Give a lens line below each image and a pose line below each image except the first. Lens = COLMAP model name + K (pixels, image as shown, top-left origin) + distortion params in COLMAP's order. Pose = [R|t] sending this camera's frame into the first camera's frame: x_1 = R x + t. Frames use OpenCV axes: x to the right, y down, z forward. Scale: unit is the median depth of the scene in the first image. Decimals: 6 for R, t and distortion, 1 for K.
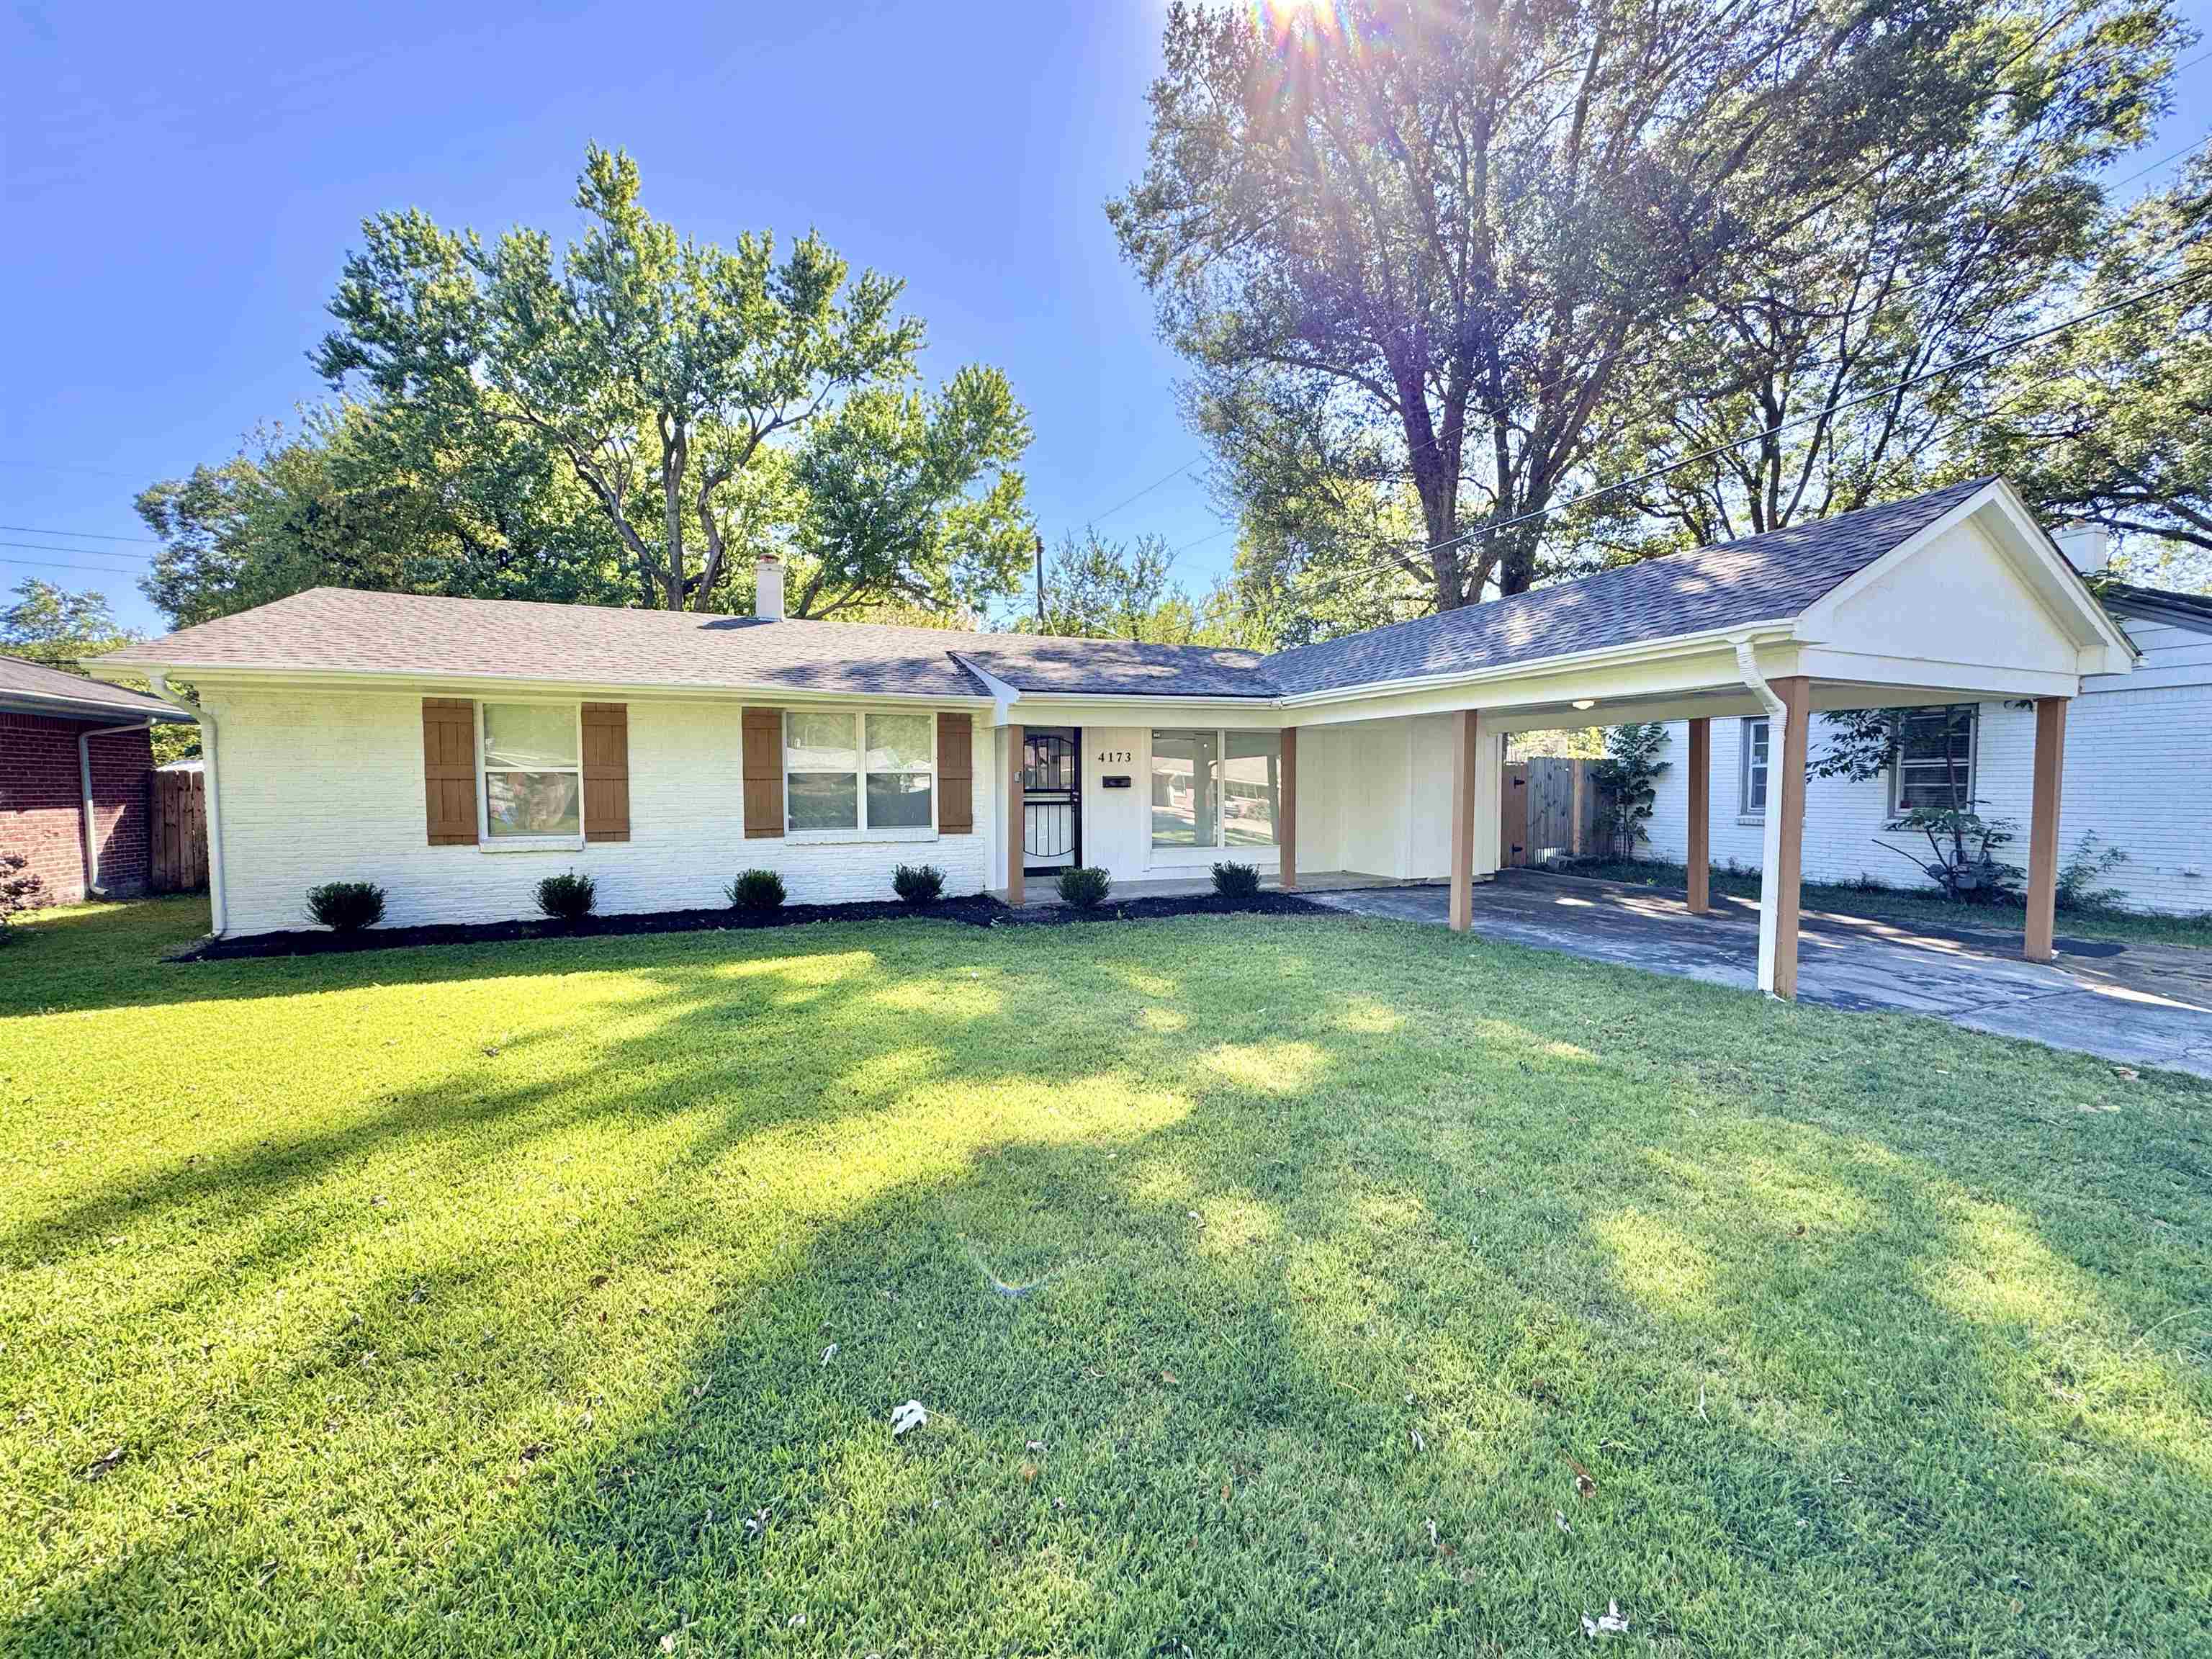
lens RADIAL K [[886.0, 0, 1110.5], [0, 886.0, 828.1], [0, 0, 1]] dist [-0.001327, -0.000345]
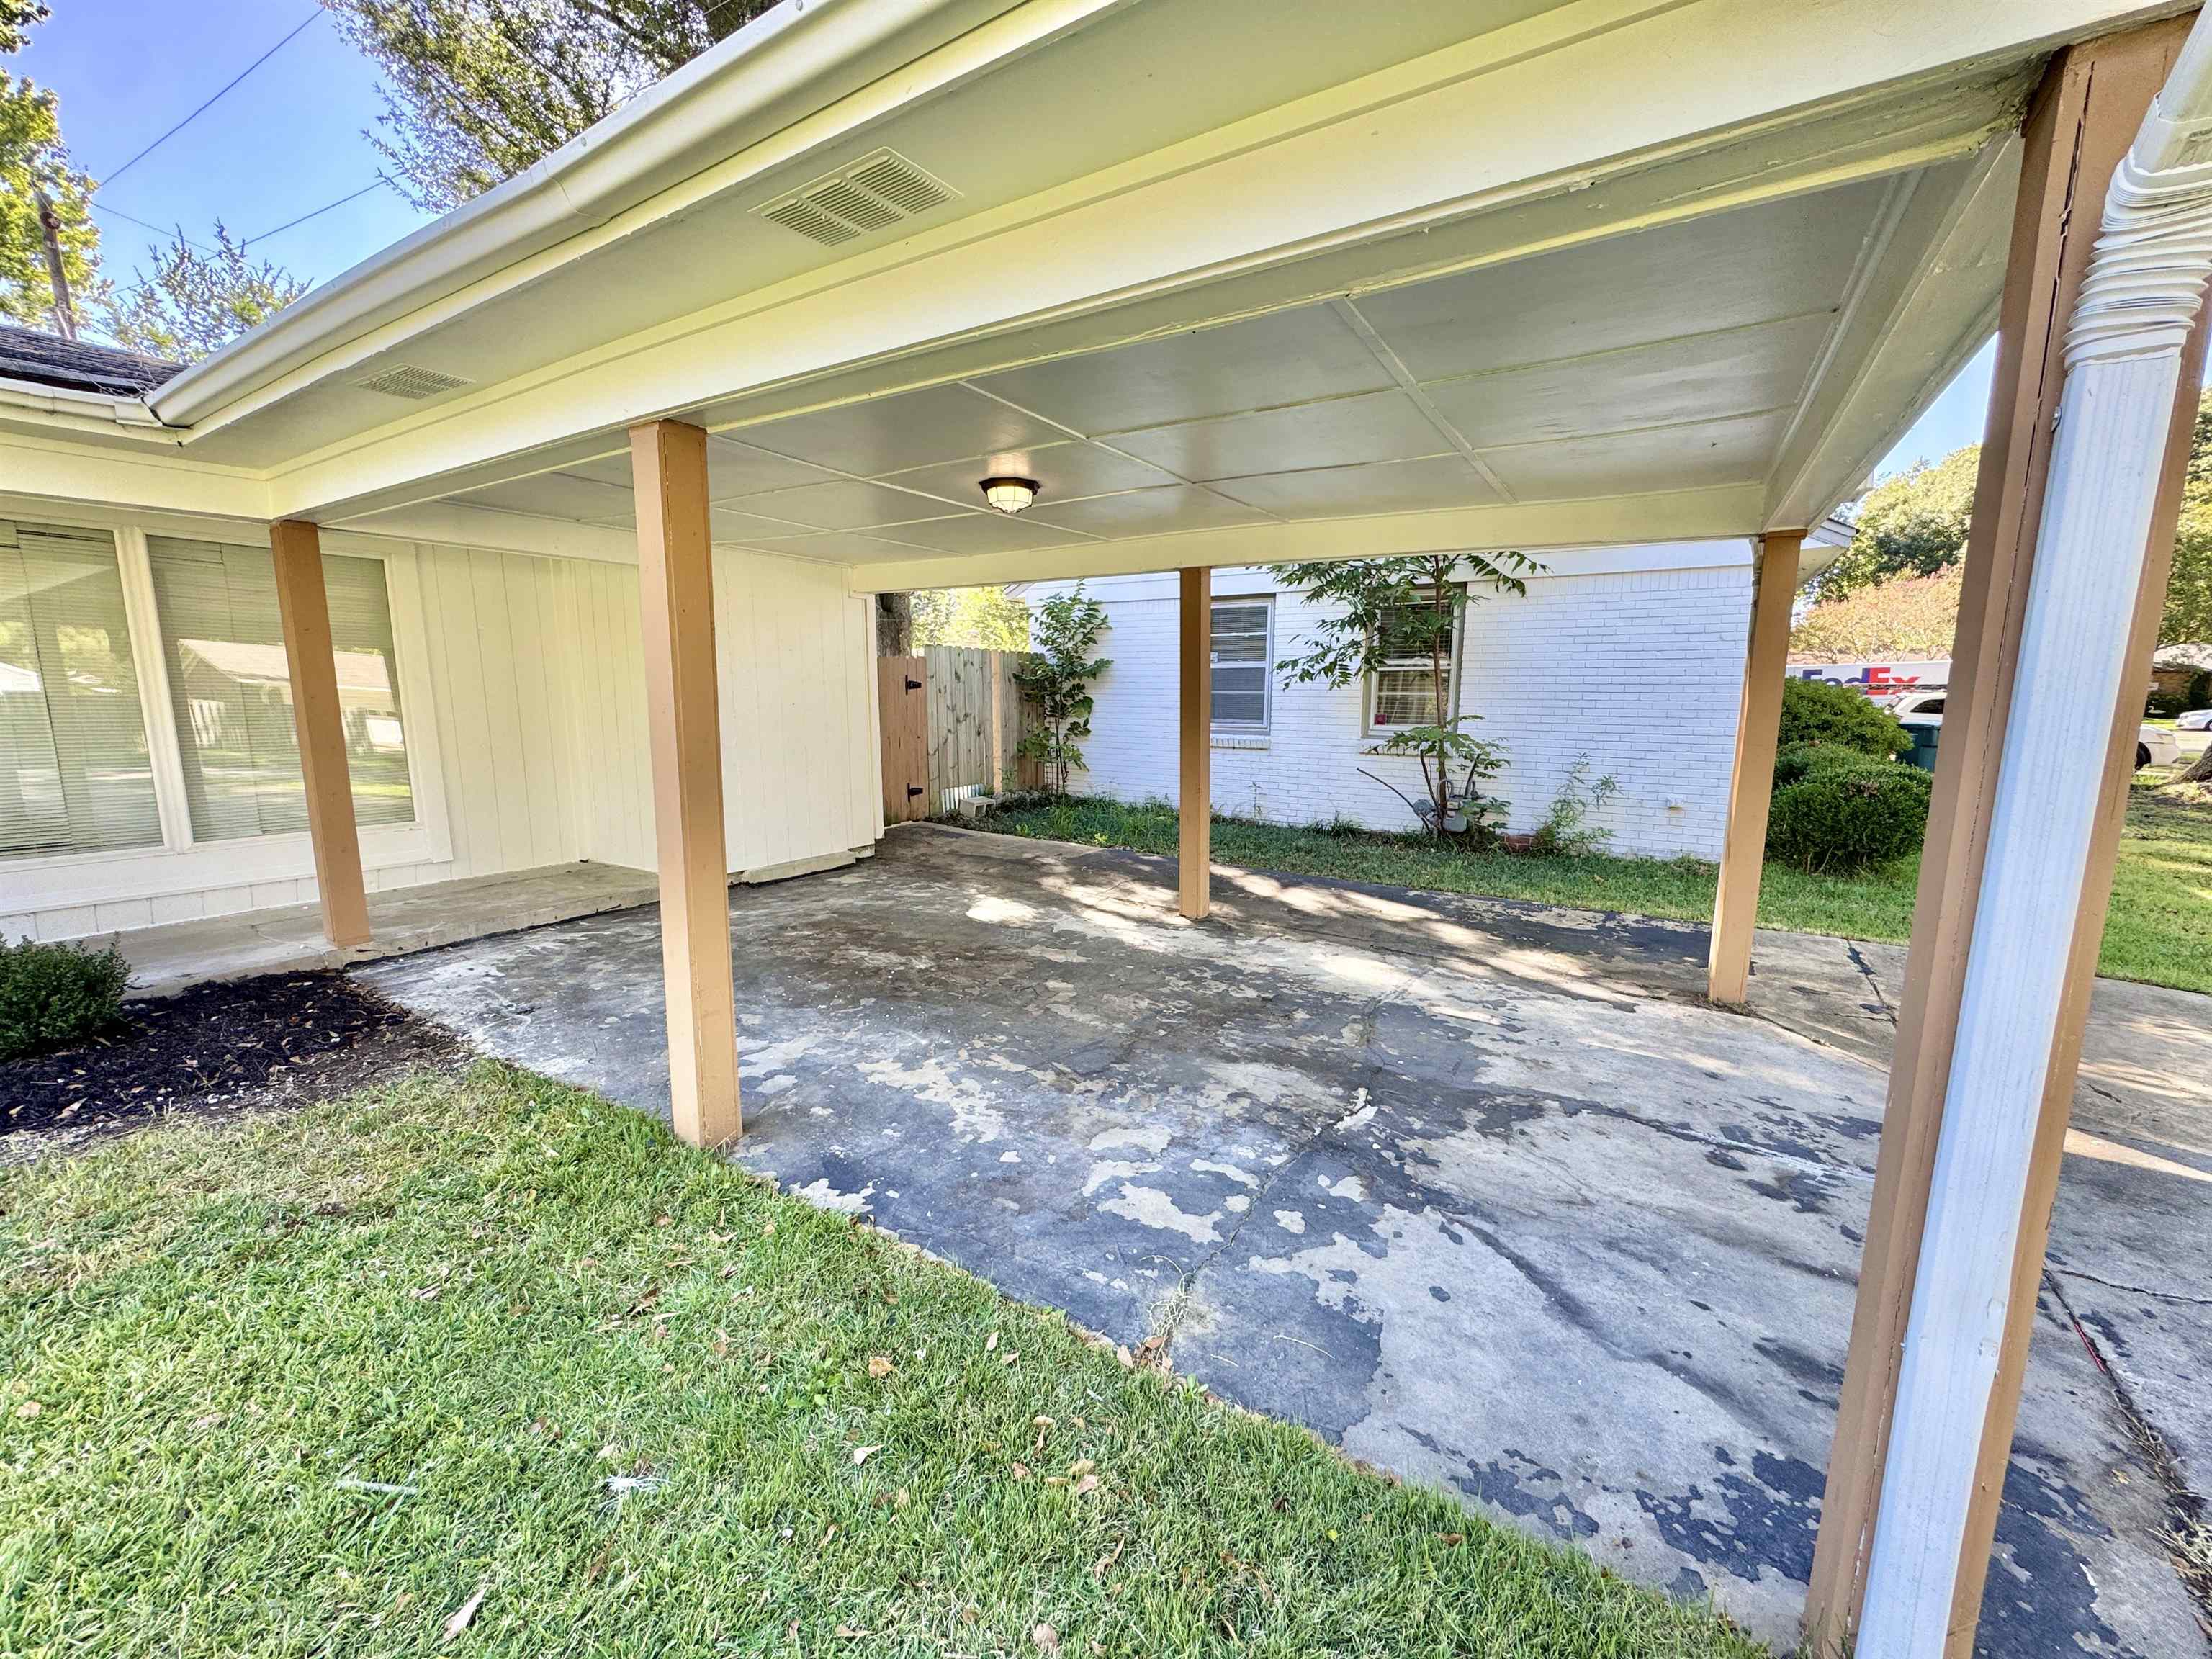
lens RADIAL K [[881.1, 0, 1109.5], [0, 881.1, 830.7], [0, 0, 1]] dist [-0.002914, 0.000183]
pose [[0.814266, -0.081833, 0.574694, 0.202453], [0.018239, 0.993131, 0.115574, -0.018111], [-0.580205, -0.083626, 0.810166, 0.395506]]
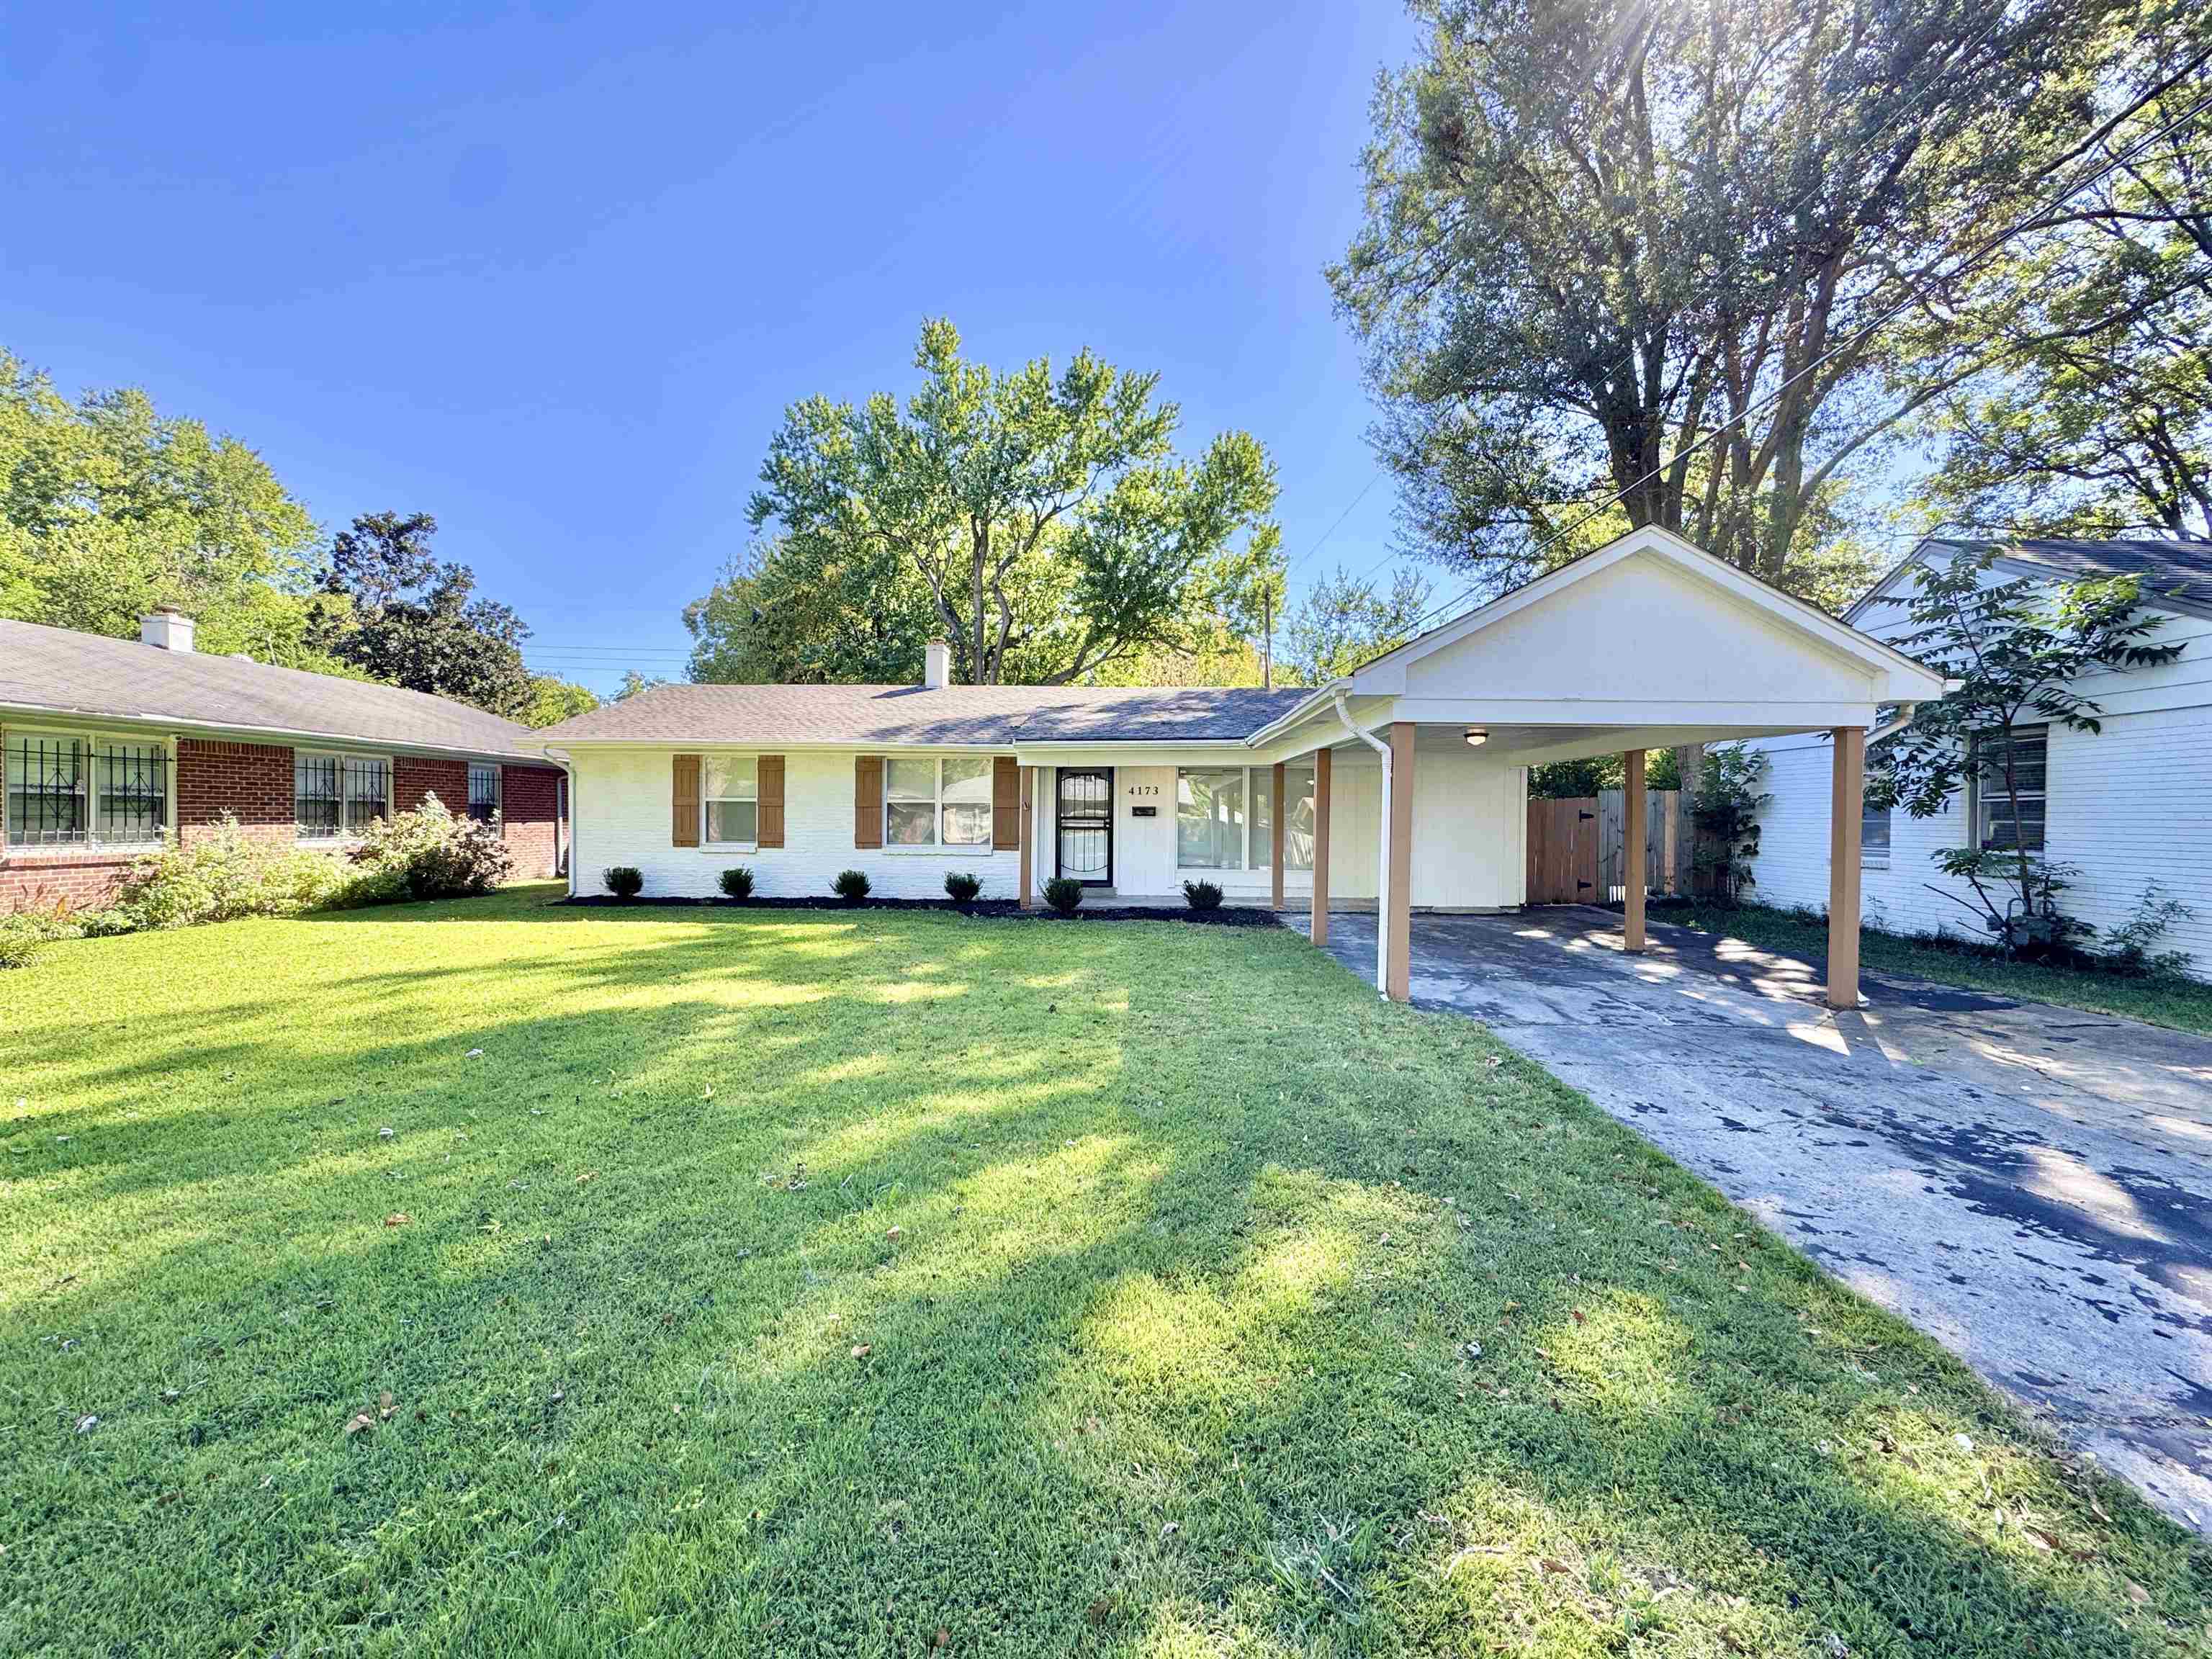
lens RADIAL K [[886.0, 0, 1110.5], [0, 886.0, 828.1], [0, 0, 1]] dist [-0.001327, -0.000345]
pose [[0.915966, 0.015620, -0.400951, 0.361485], [-0.030444, 0.999067, -0.030627, 0.006723], [0.400098, 0.040260, 0.915587, -0.089908]]
